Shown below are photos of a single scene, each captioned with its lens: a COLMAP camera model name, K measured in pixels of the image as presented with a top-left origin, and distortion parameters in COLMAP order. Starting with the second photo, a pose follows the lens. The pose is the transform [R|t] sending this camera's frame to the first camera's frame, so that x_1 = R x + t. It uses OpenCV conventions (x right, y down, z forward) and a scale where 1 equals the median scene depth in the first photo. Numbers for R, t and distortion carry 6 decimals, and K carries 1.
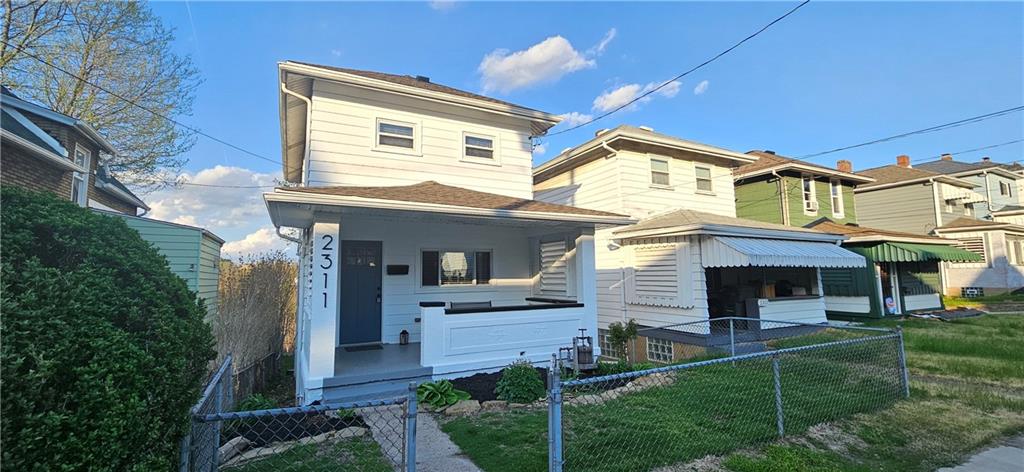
lens RADIAL K [[417.1, 0, 510.6], [0, 417.1, 235.6], [0, 0, 1]] dist [0.004873, -0.000505]
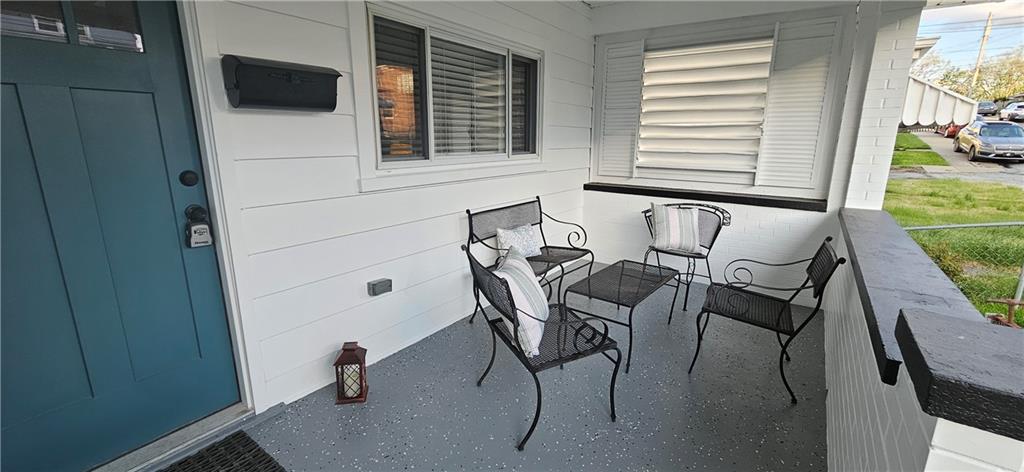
lens RADIAL K [[417.1, 0, 515.0], [0, 417.1, 233.0], [0, 0, 1]] dist [0.004873, -0.000505]
pose [[0.890038, -0.080977, 0.448637, -0.268789], [-0.070282, 0.947961, 0.310533, 0.078876], [-0.450436, -0.307917, 0.838030, 0.754395]]
